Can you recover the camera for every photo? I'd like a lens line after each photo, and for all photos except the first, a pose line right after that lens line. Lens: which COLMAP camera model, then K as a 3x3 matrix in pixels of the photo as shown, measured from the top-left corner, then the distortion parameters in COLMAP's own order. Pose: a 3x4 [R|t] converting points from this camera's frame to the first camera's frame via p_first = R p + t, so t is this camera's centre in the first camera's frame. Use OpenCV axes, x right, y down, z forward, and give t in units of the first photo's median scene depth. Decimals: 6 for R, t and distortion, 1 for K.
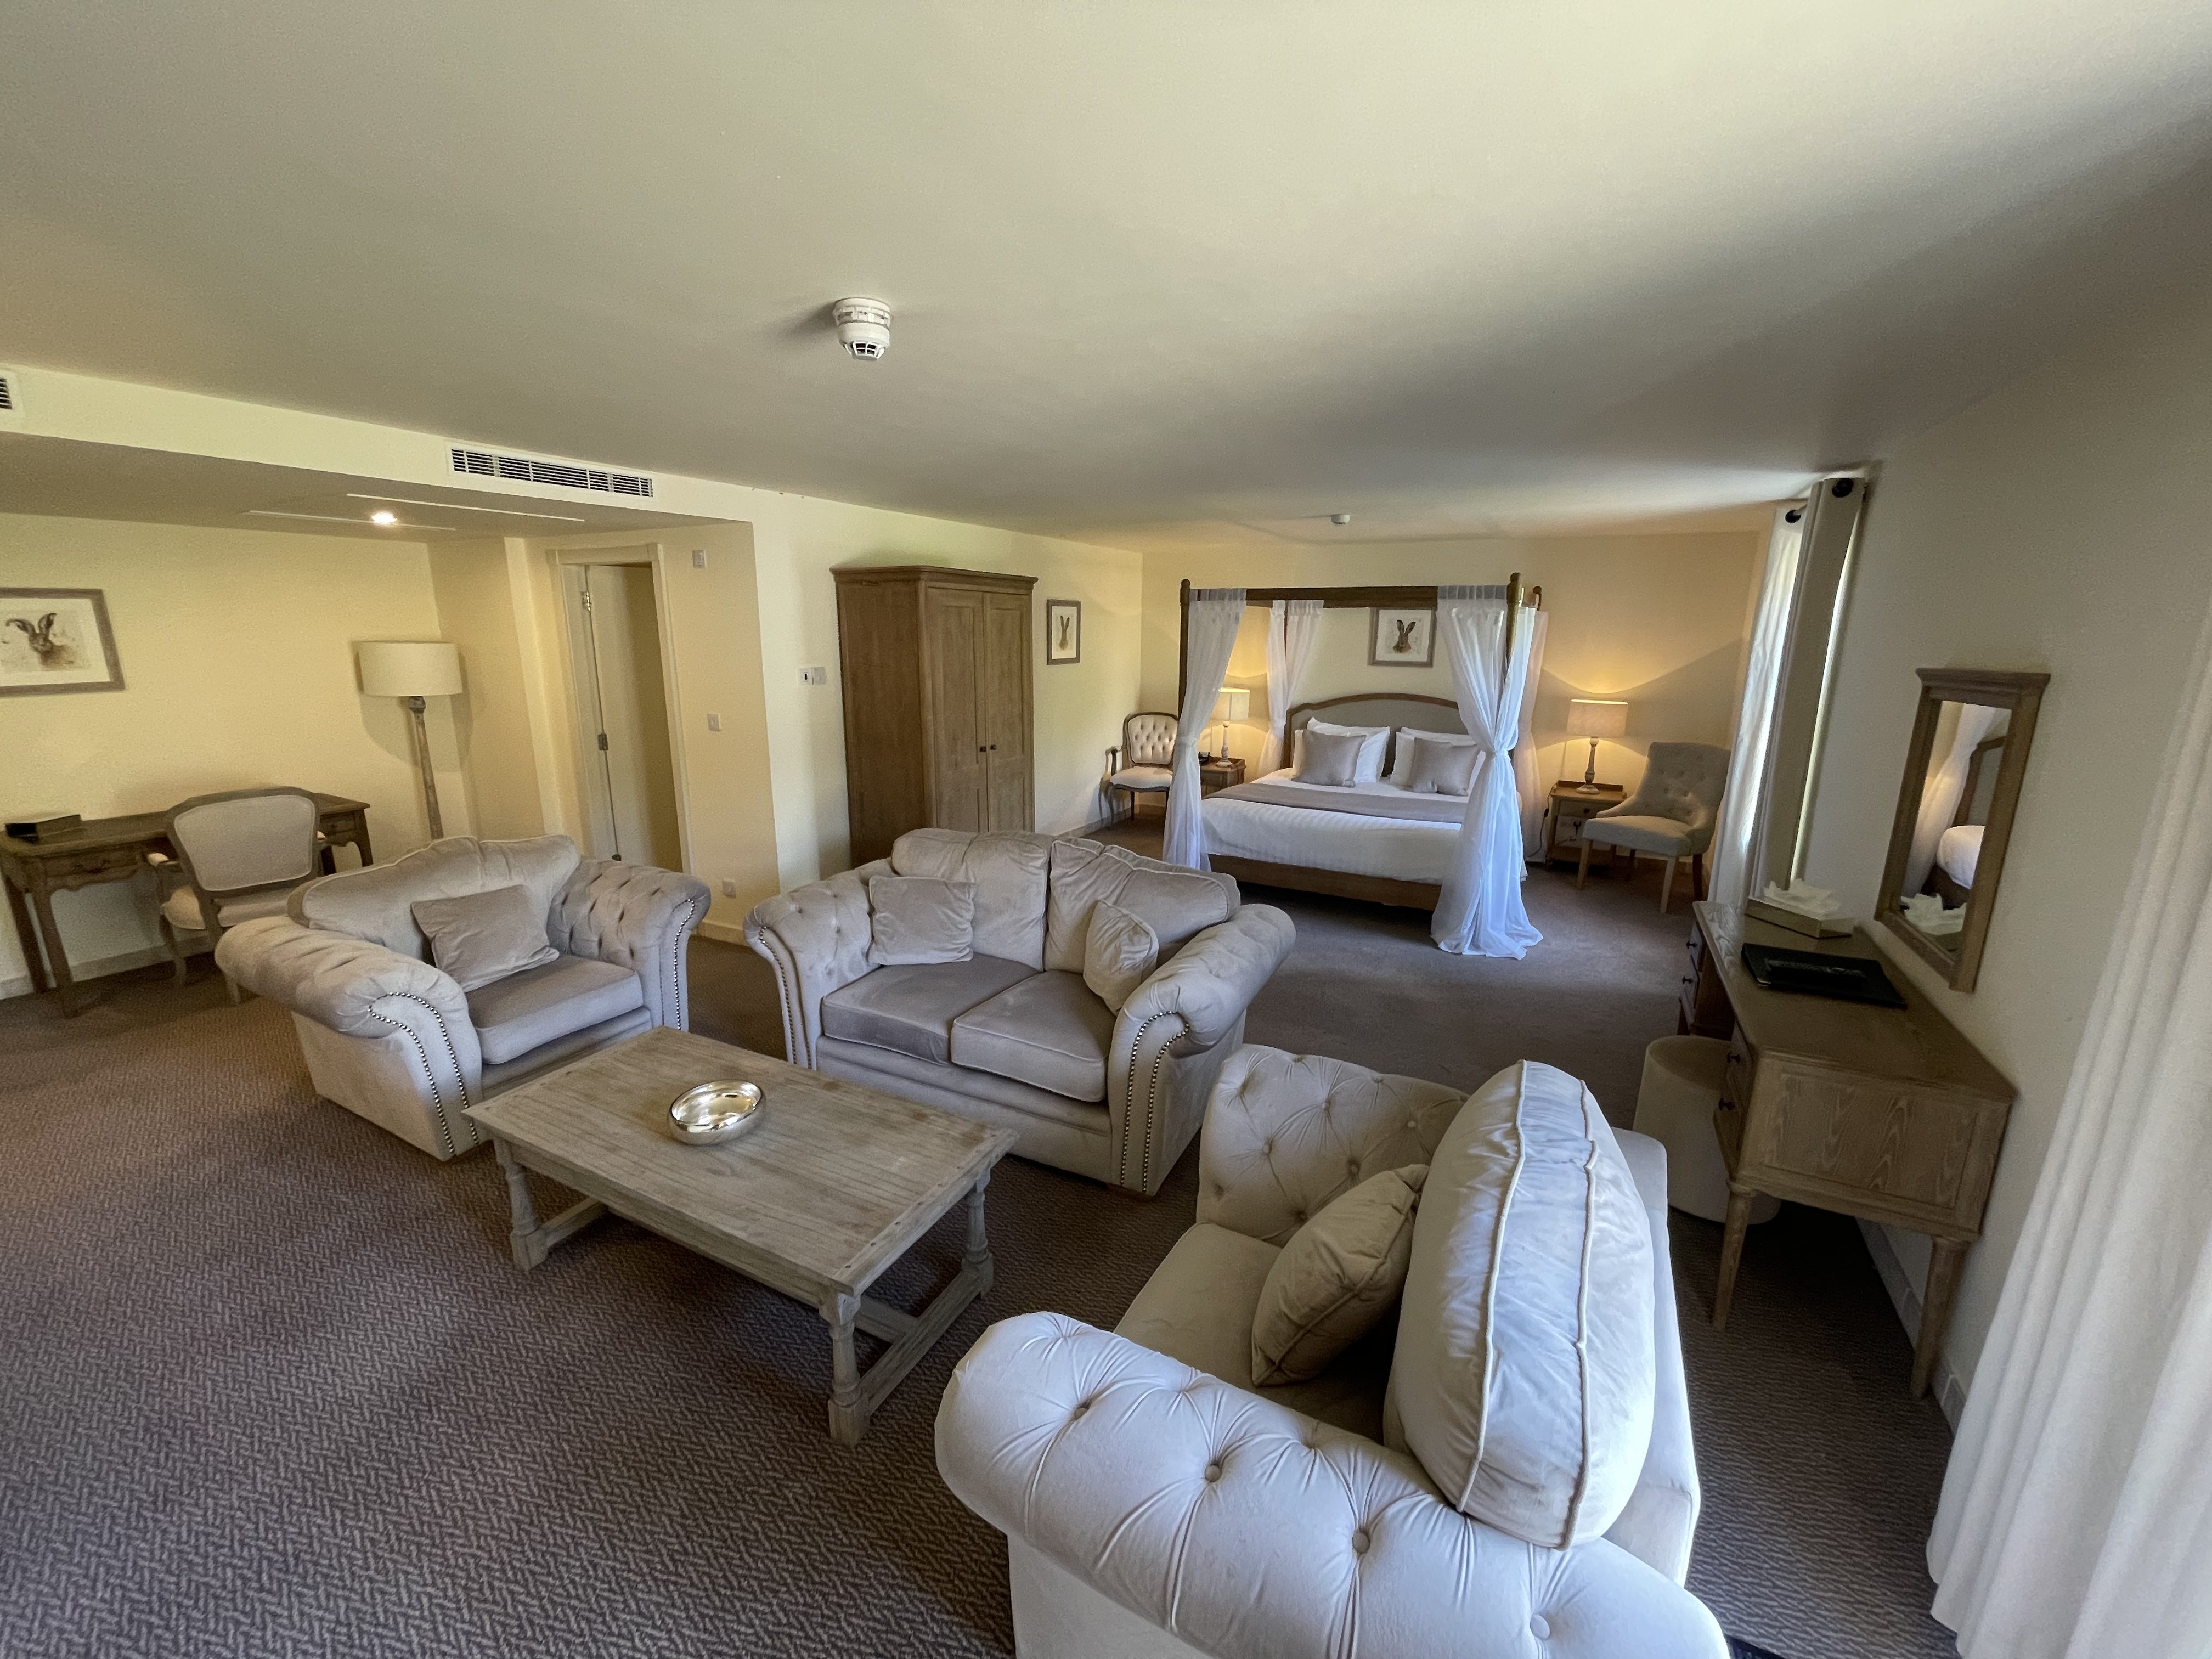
lens RADIAL K [[896.6, 0, 1085.7], [0, 896.6, 830.4], [0, 0, 1]] dist [-0.003762, 0.000607]
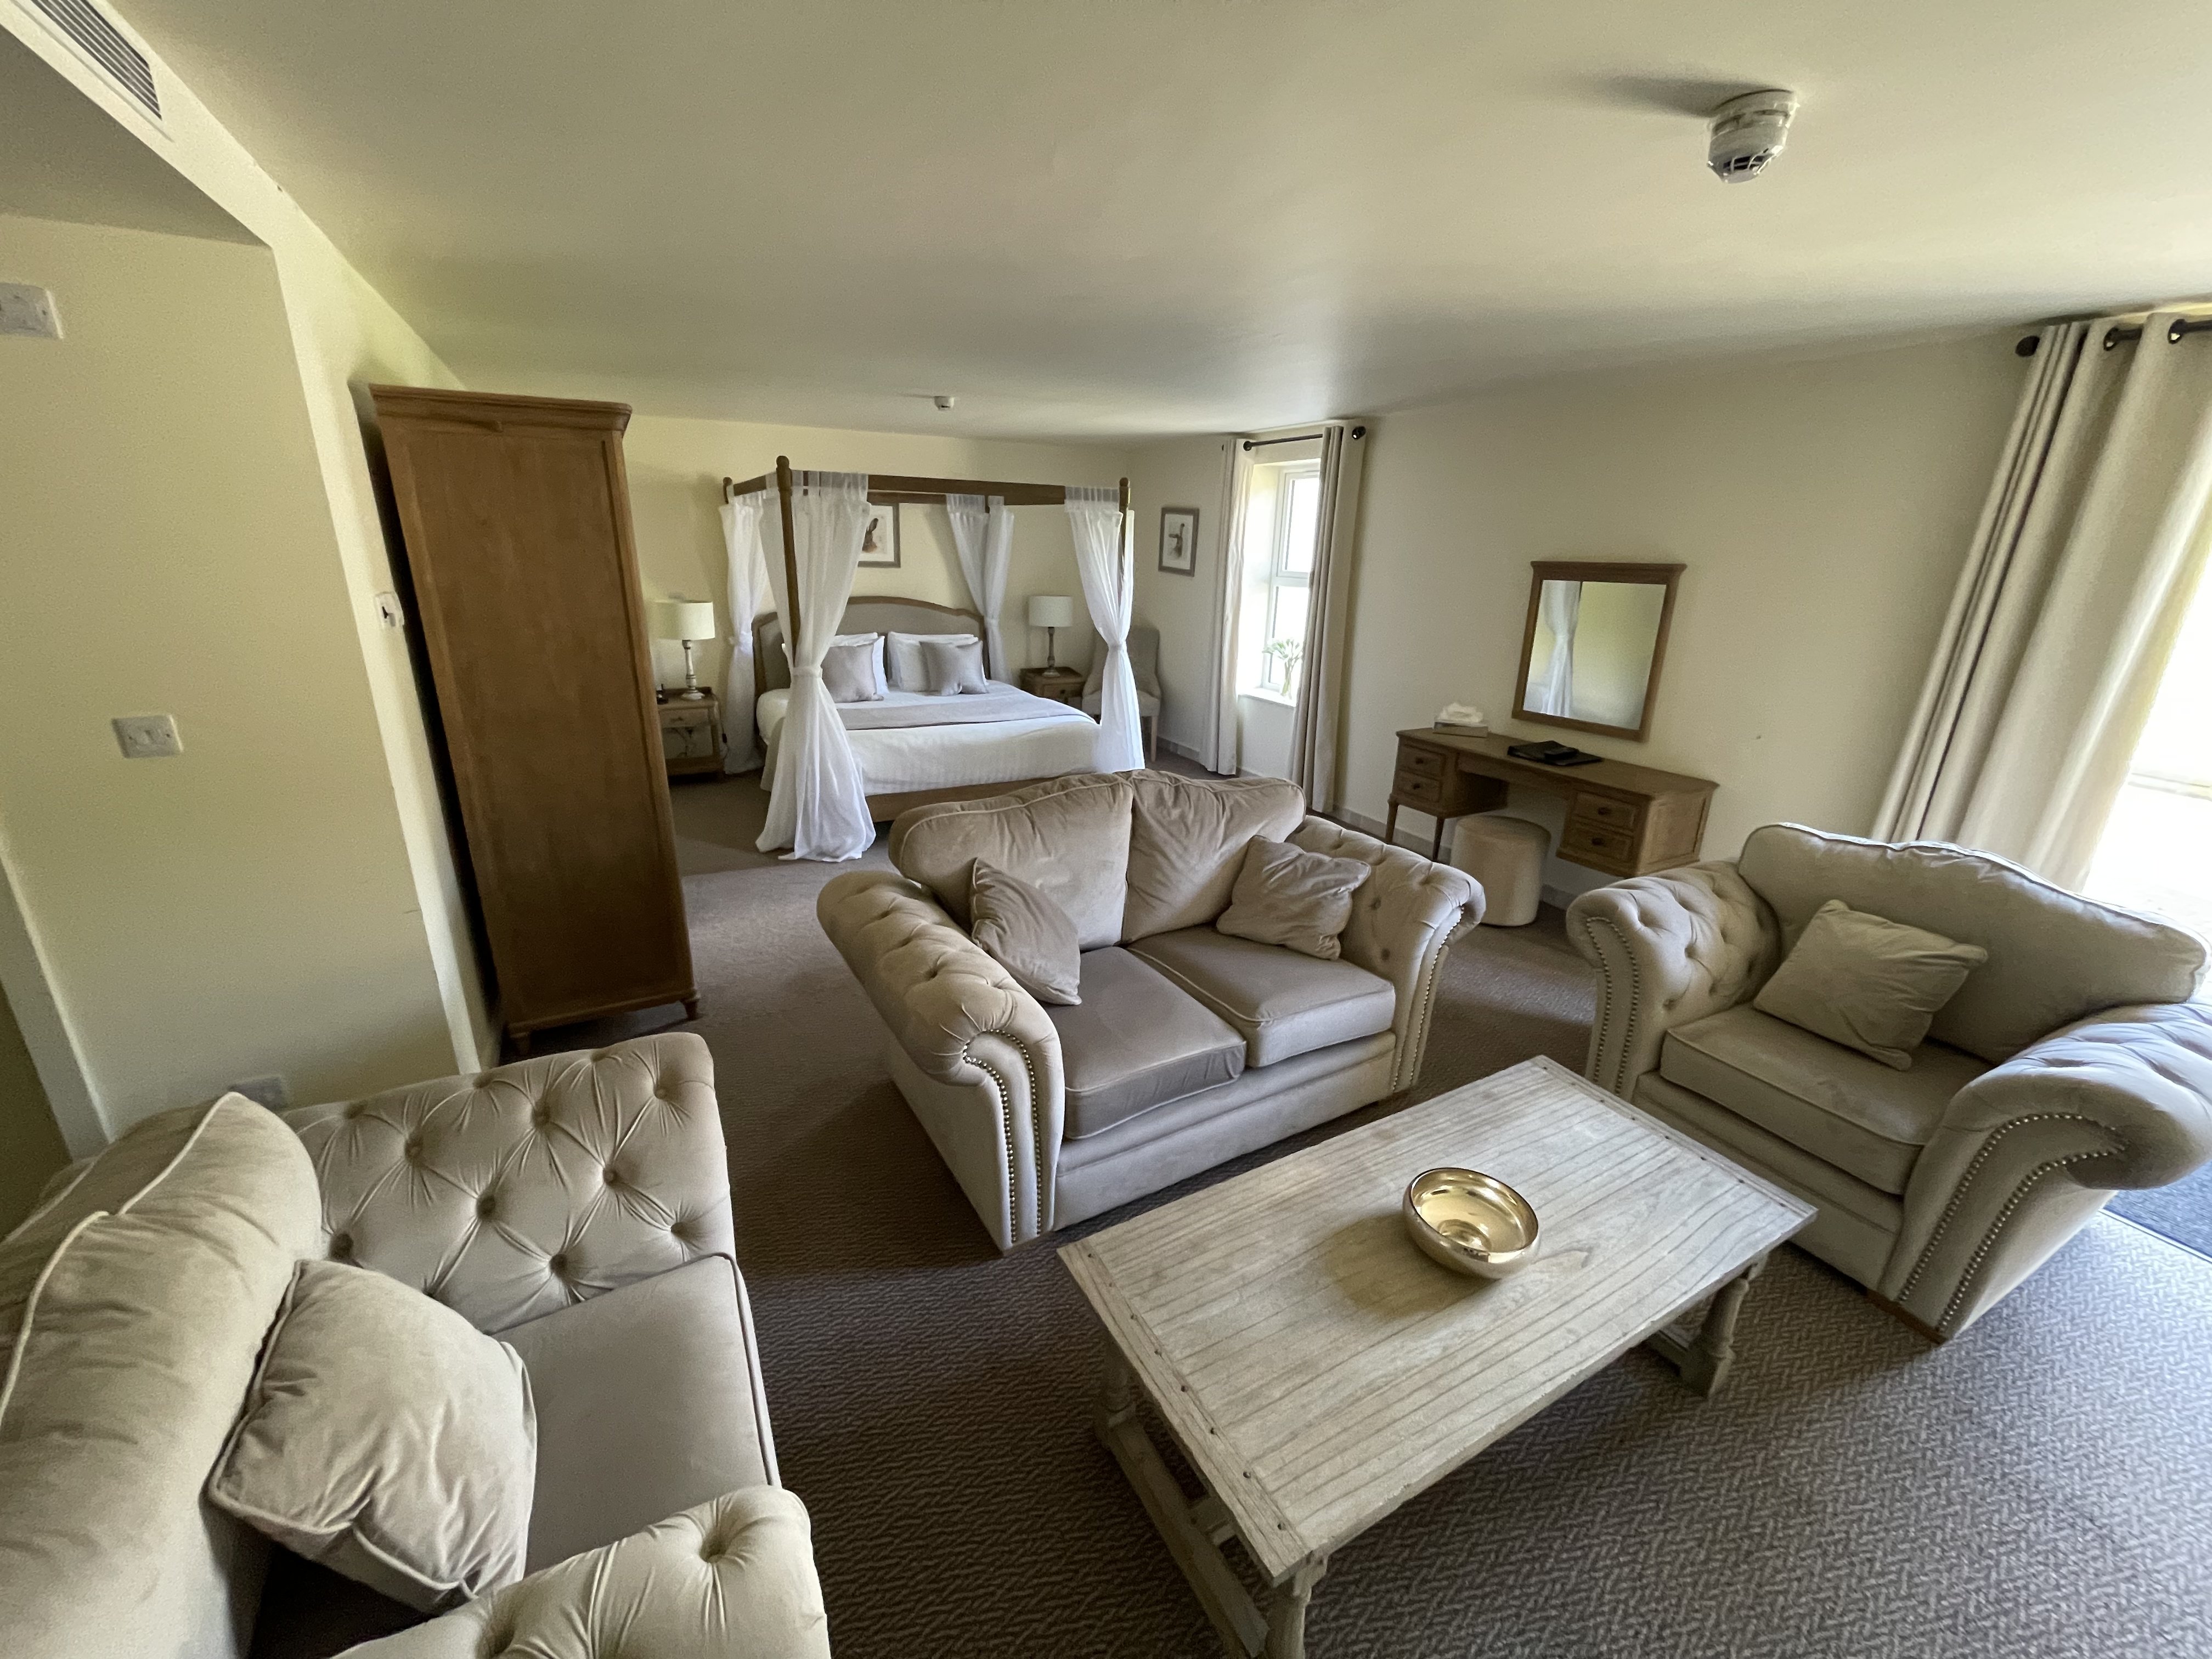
lens RADIAL K [[894.4, 0, 1106.0], [0, 894.4, 829.5], [0, 0, 1]] dist [-0.001677, -0.000123]
pose [[0.540091, -0.253602, 0.802489, -0.679721], [0.165961, 0.966889, 0.193860, -0.111640], [-0.825081, 0.028480, 0.564296, 0.531304]]
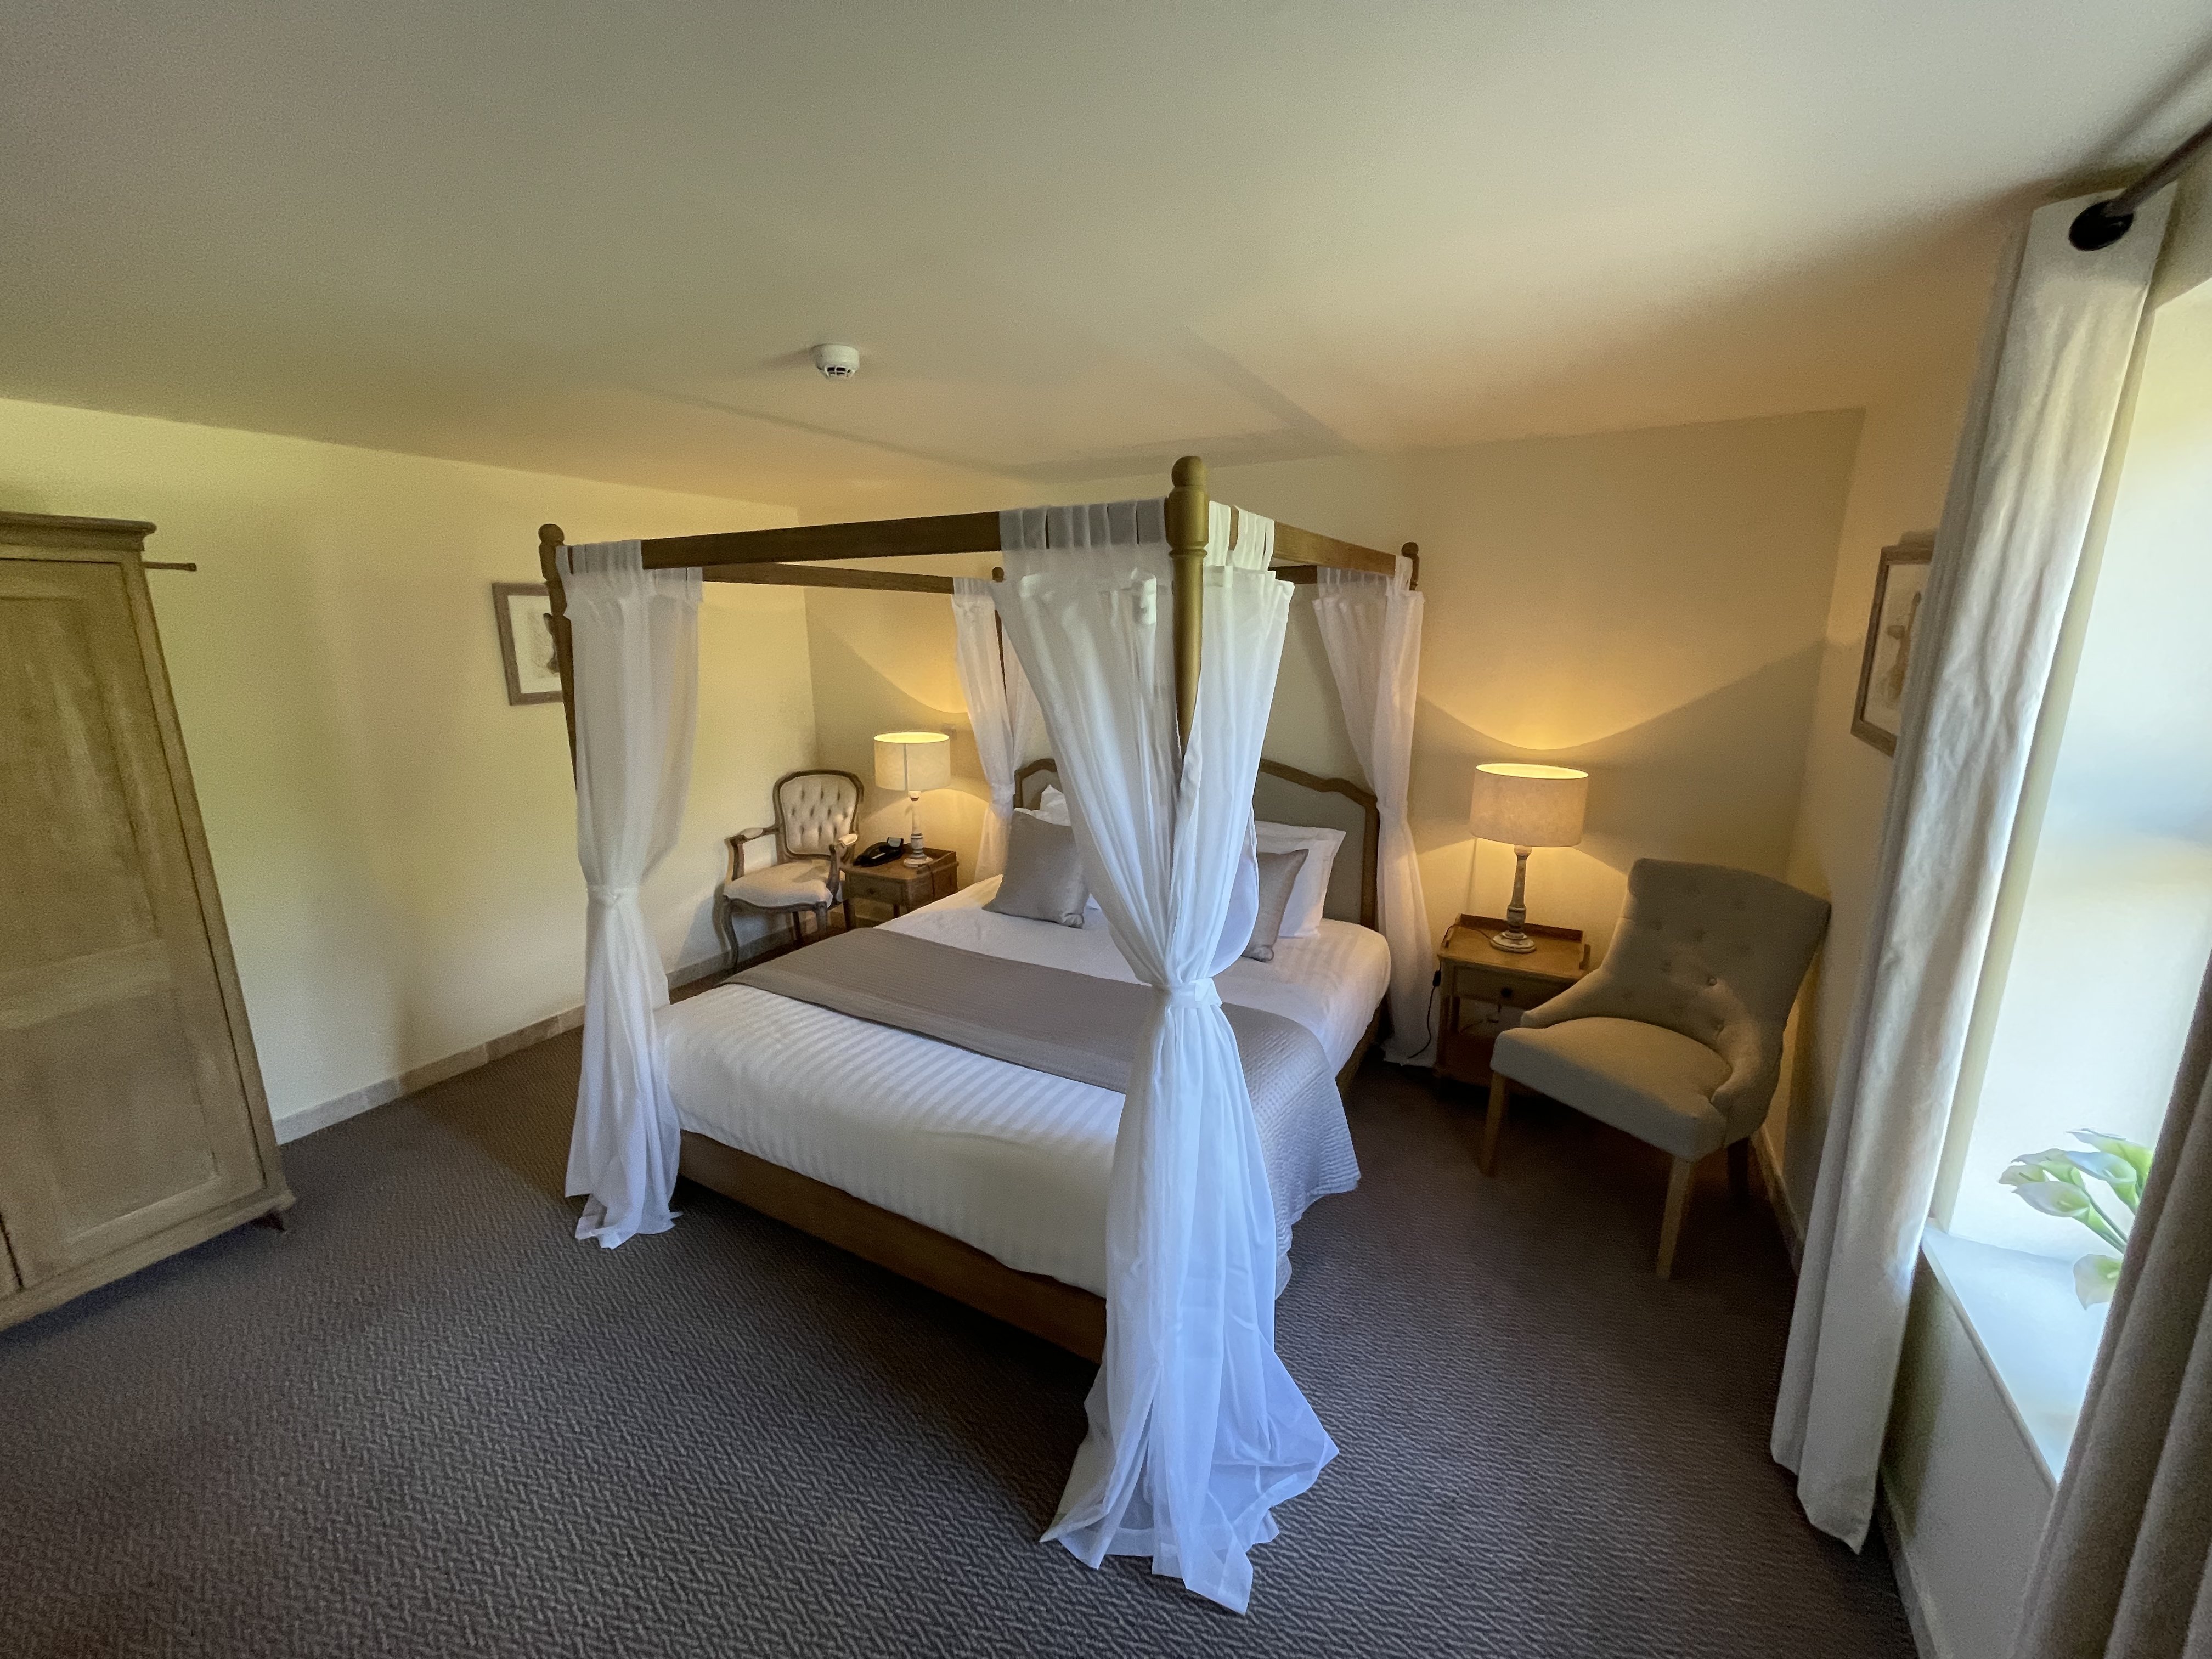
lens RADIAL K [[898.9, 0, 1093.8], [0, 898.9, 831.9], [0, 0, 1]] dist [-0.000811, 0.000451]
pose [[0.999873, -0.015684, 0.002904, 0.576216], [0.015675, 0.999872, 0.003259, -0.201193], [-0.002955, -0.003213, 0.999990, 0.879599]]
